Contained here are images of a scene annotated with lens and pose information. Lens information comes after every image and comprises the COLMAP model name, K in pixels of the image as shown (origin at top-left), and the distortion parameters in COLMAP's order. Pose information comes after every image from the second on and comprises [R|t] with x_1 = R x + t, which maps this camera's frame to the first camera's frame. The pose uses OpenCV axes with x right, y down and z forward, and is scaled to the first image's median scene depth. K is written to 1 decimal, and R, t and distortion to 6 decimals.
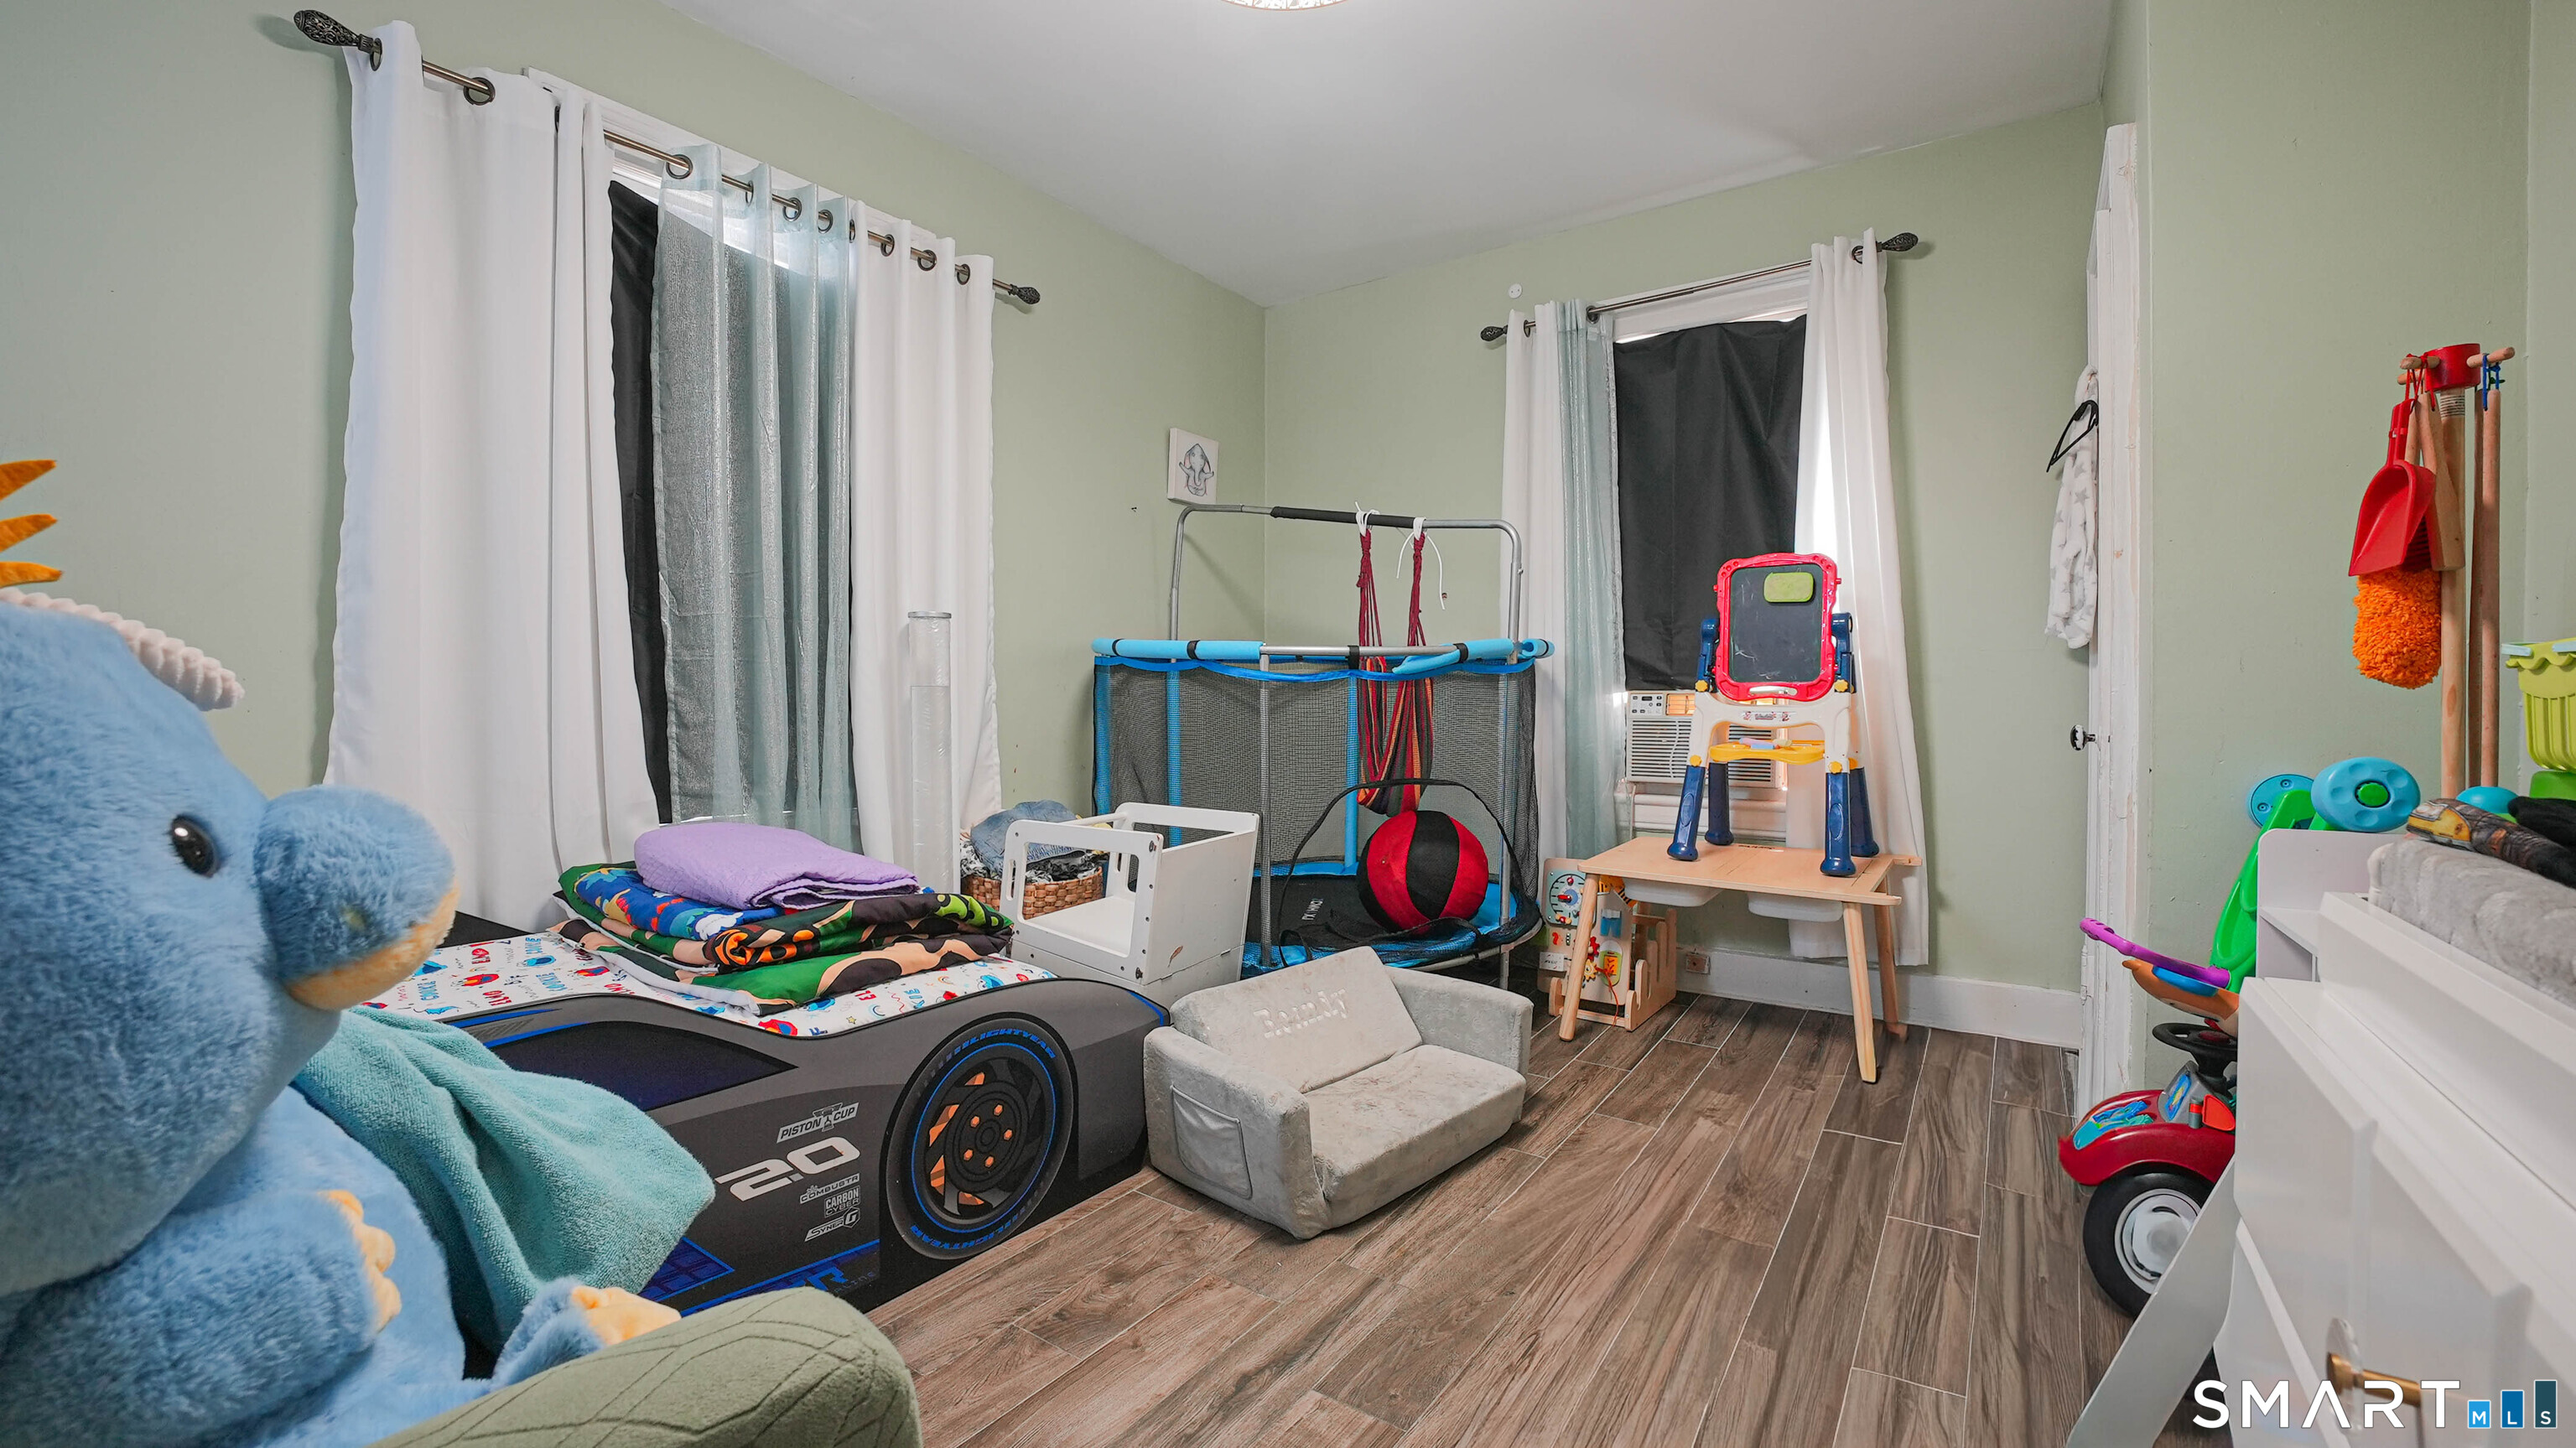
lens RADIAL K [[1050.6, 0, 1283.7], [0, 1050.6, 713.6], [0, 0, 1]] dist [-0.022187, 0.001578]
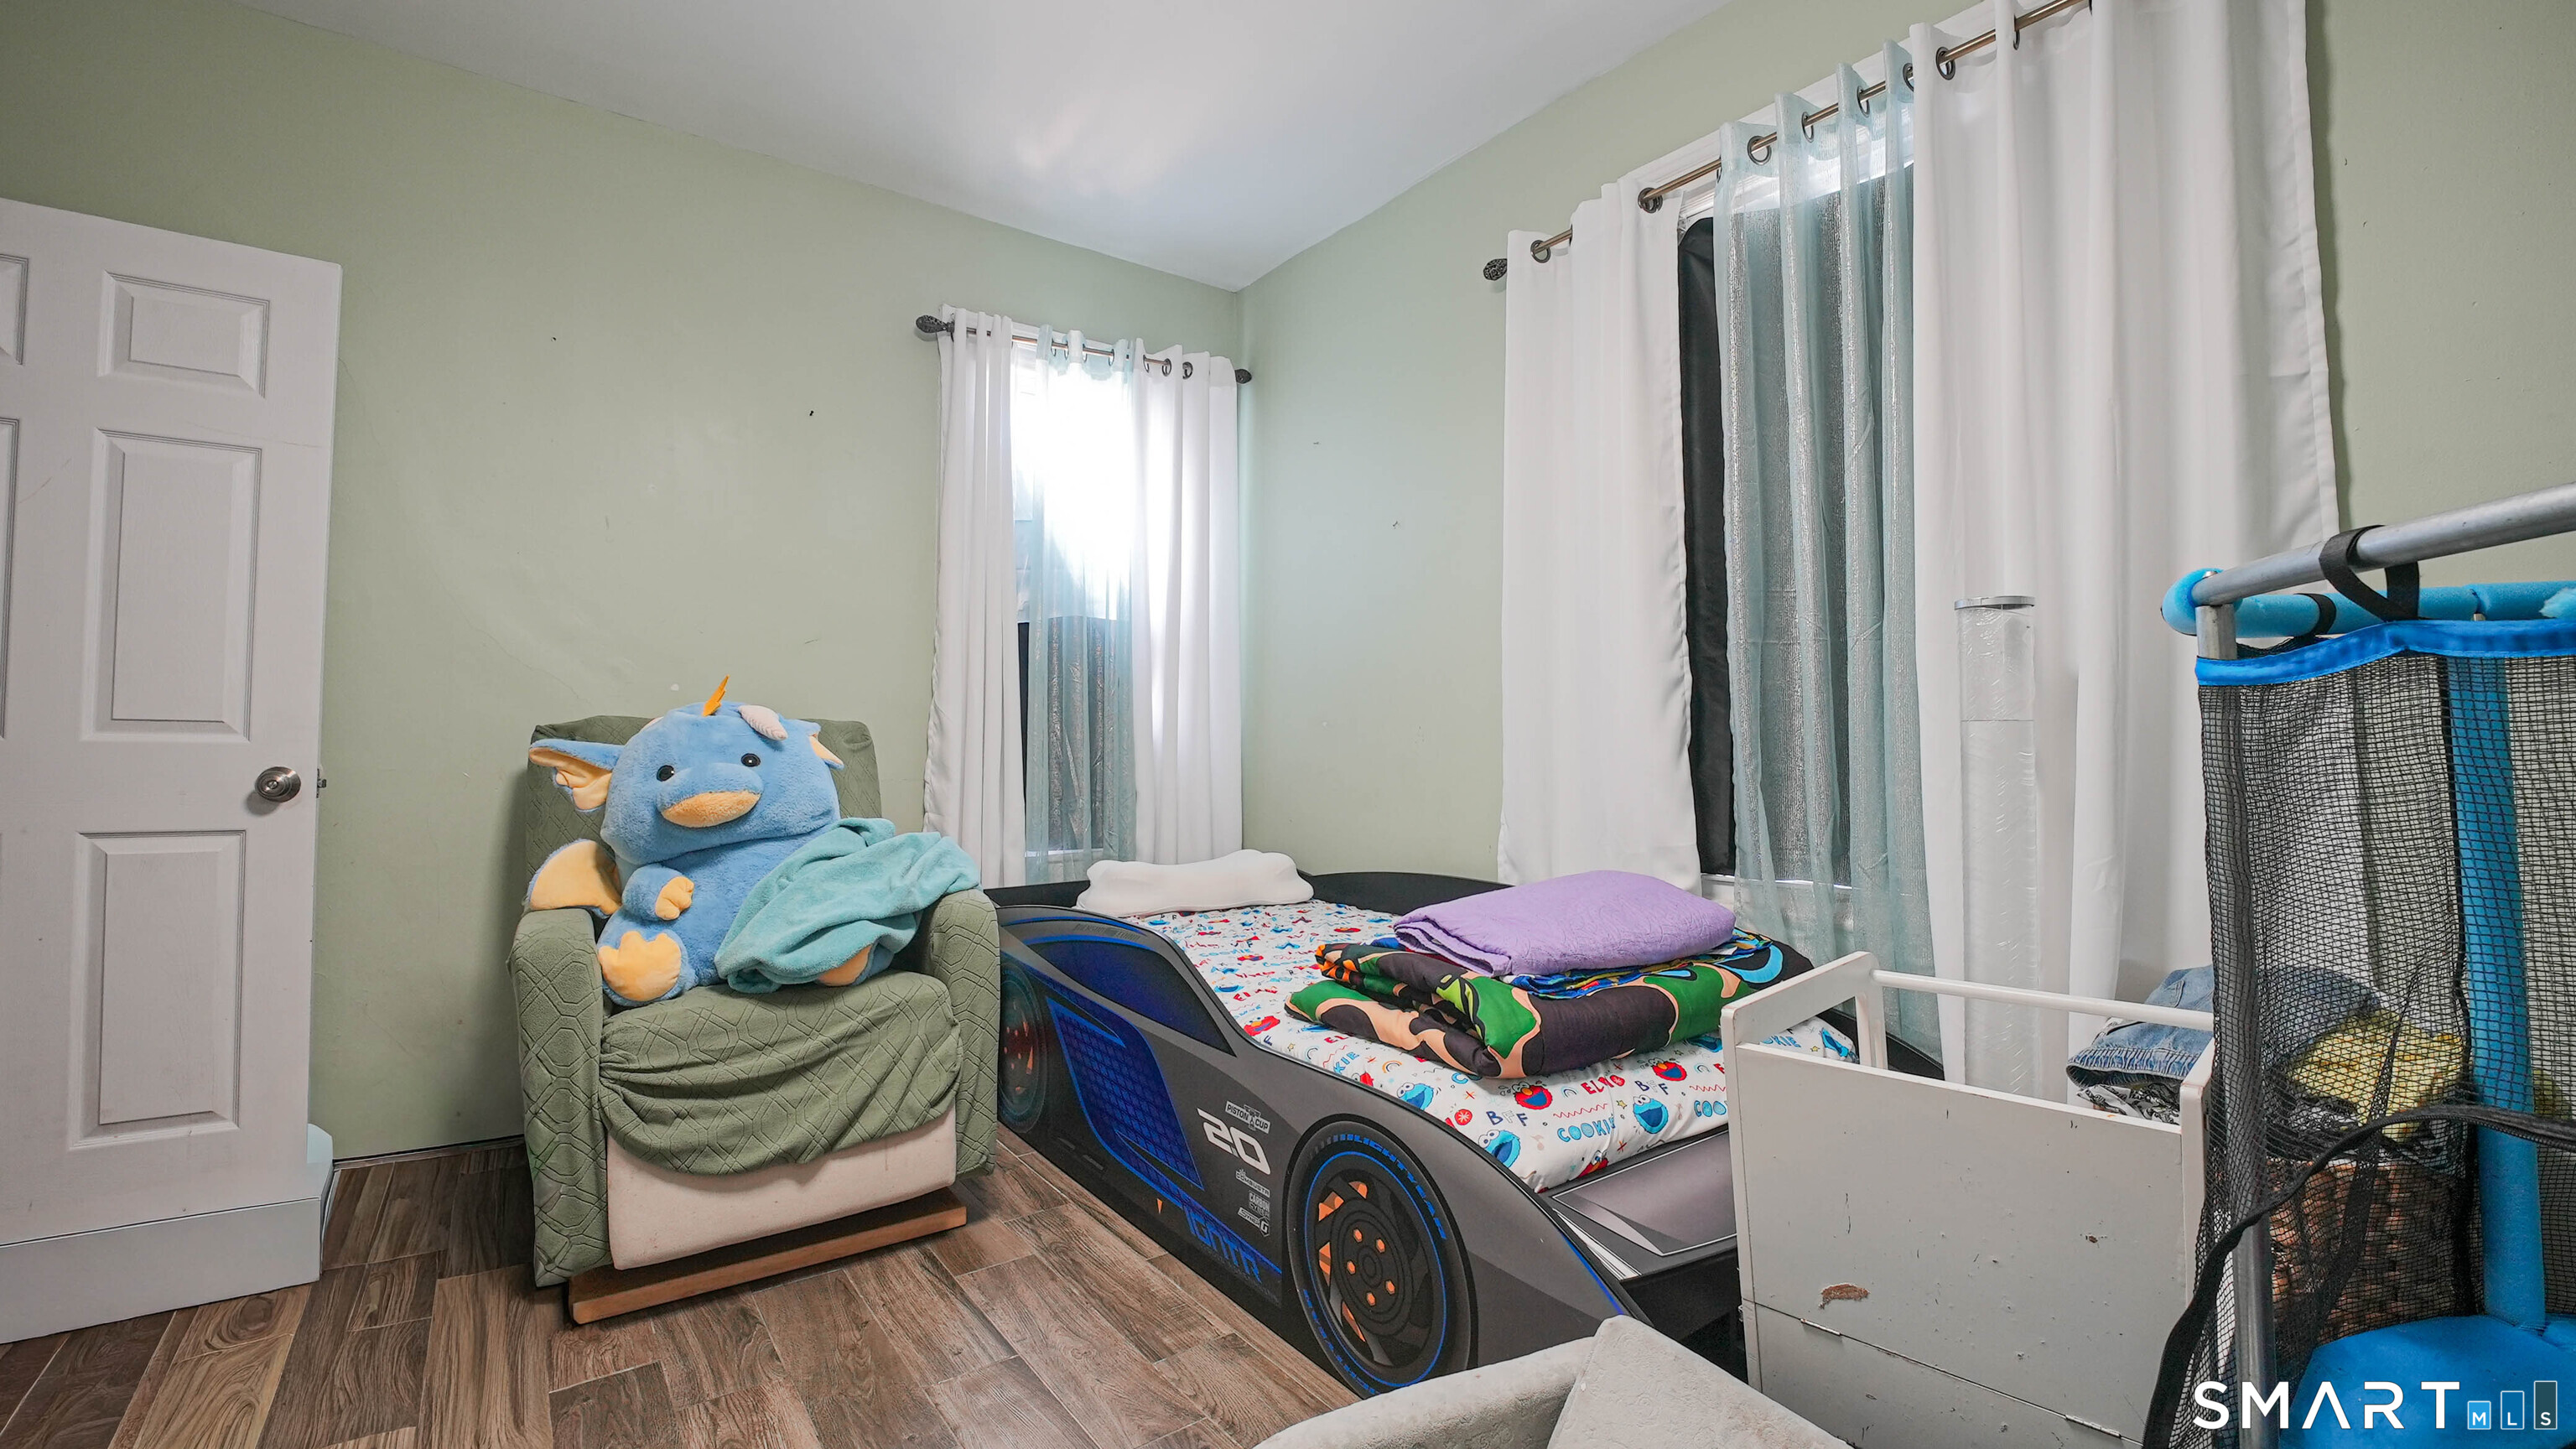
lens RADIAL K [[1050.6, 0, 1279.8], [0, 1050.6, 742.4], [0, 0, 1]] dist [-0.022187, 0.001578]
pose [[-0.310238, -0.009289, -0.950613, 0.545288], [-0.020871, 0.999778, -0.002958, -0.005838], [0.950430, 0.018922, -0.310363, 1.220877]]
